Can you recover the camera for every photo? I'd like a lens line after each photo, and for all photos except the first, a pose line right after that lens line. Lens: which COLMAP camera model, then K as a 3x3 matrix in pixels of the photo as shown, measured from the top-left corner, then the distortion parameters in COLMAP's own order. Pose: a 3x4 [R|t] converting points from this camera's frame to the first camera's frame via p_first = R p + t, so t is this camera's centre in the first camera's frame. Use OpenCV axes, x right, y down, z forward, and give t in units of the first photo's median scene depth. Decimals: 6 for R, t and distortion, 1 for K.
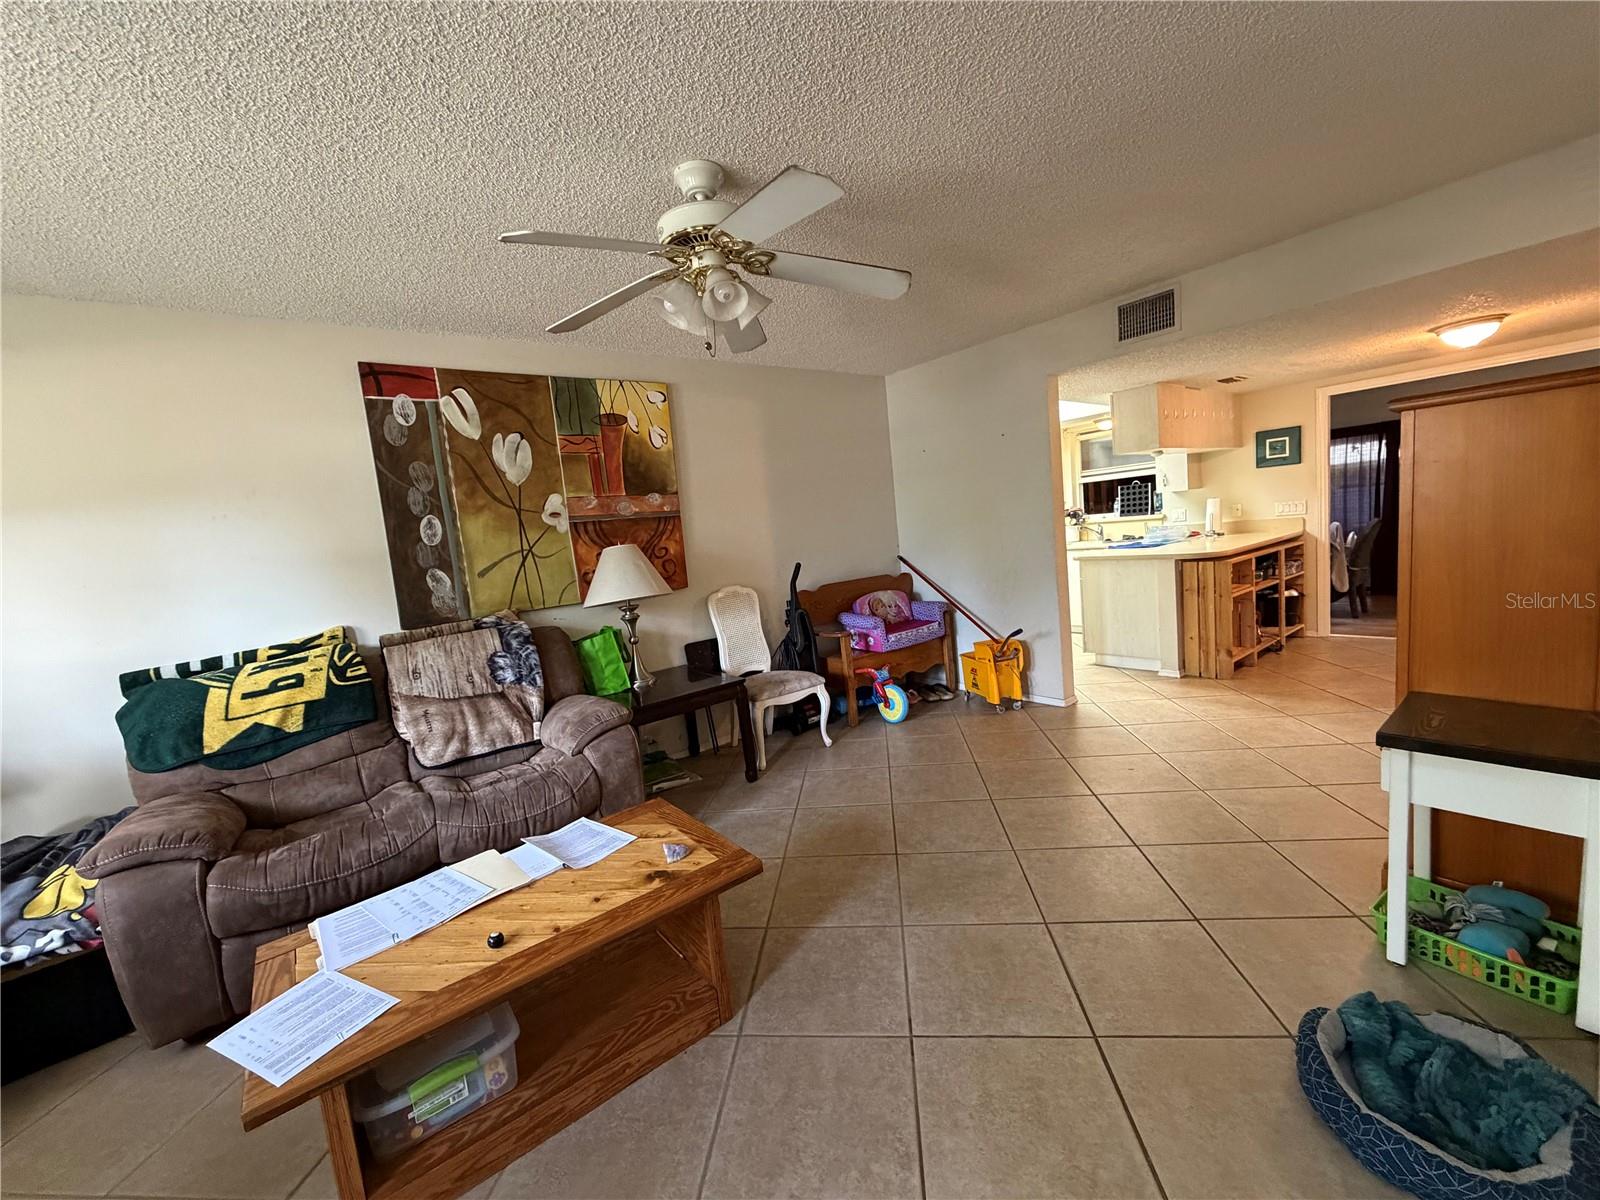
lens RADIAL K [[637.8, 0, 797.3], [0, 637.8, 602.5], [0, 0, 1]] dist [0.000094, 0.000405]
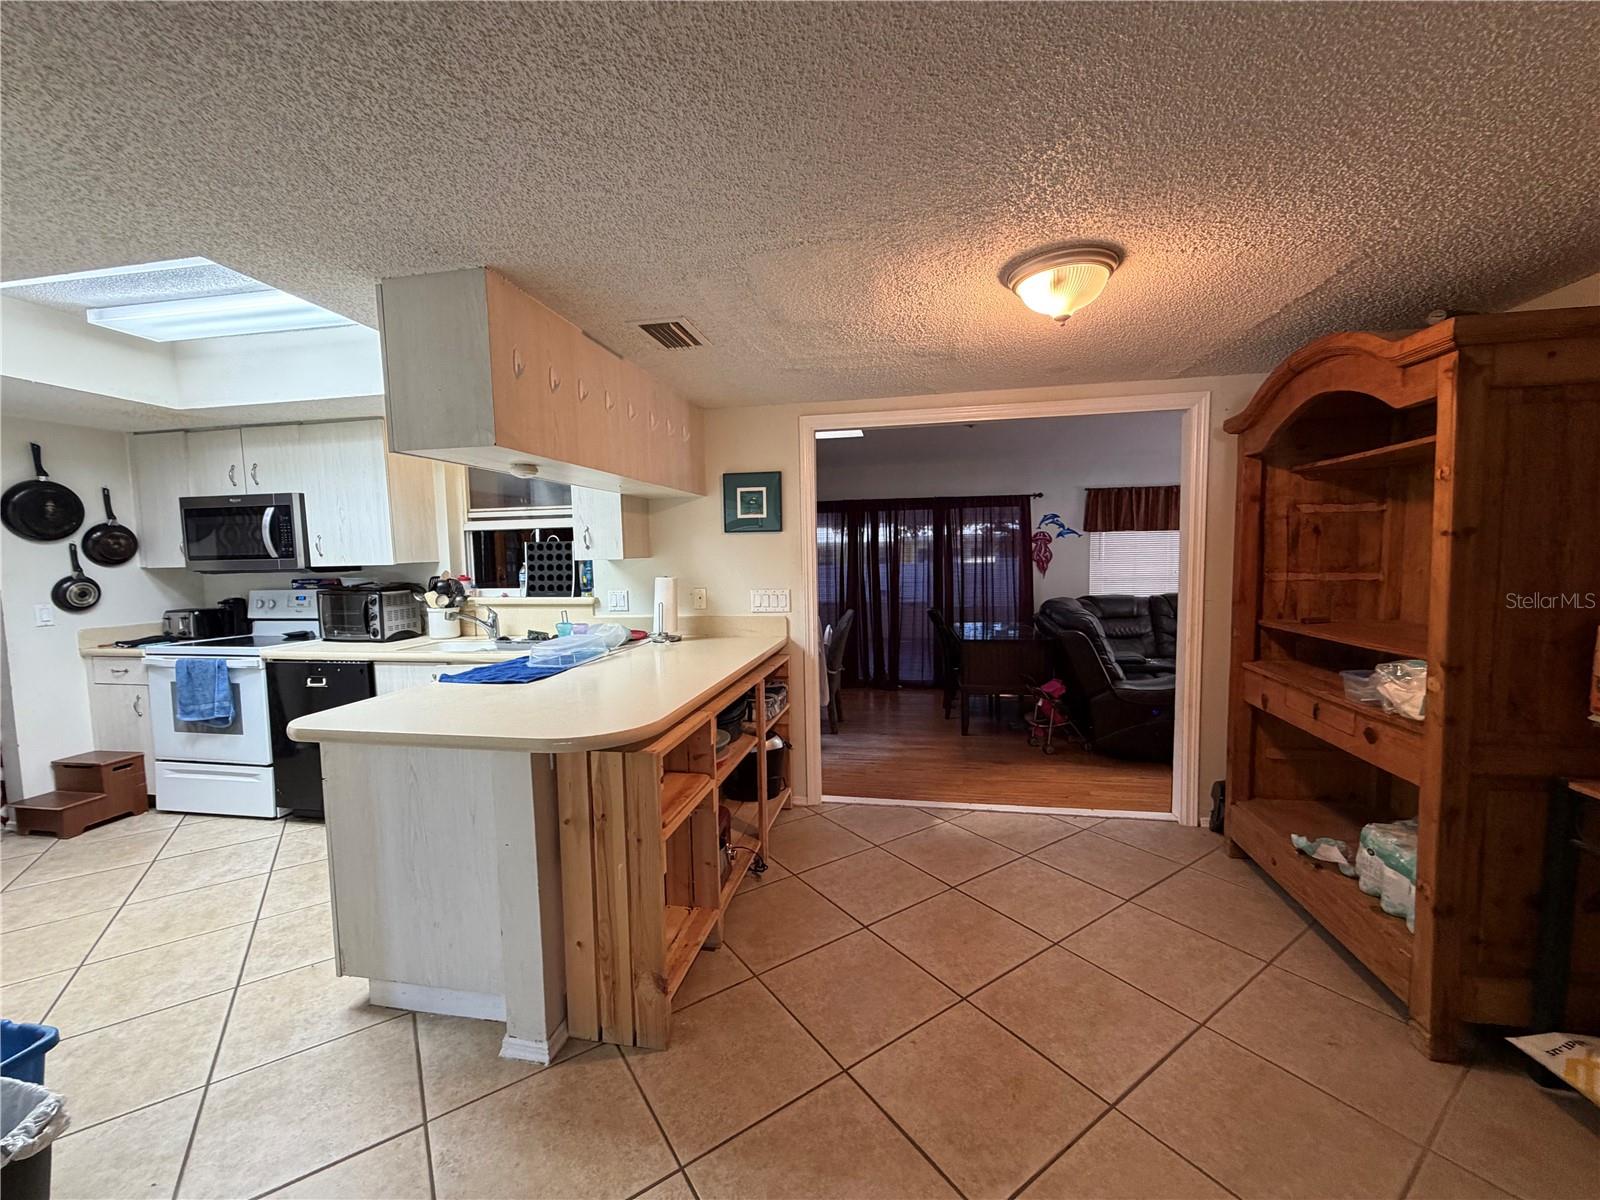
lens RADIAL K [[637.8, 0, 797.6], [0, 637.8, 599.1], [0, 0, 1]] dist [0.000094, 0.000405]
pose [[0.757655, 0.035468, 0.651691, 0.374242], [0.021343, 0.996642, -0.079055, -0.096705], [-0.652306, 0.073806, 0.754354, 0.494968]]
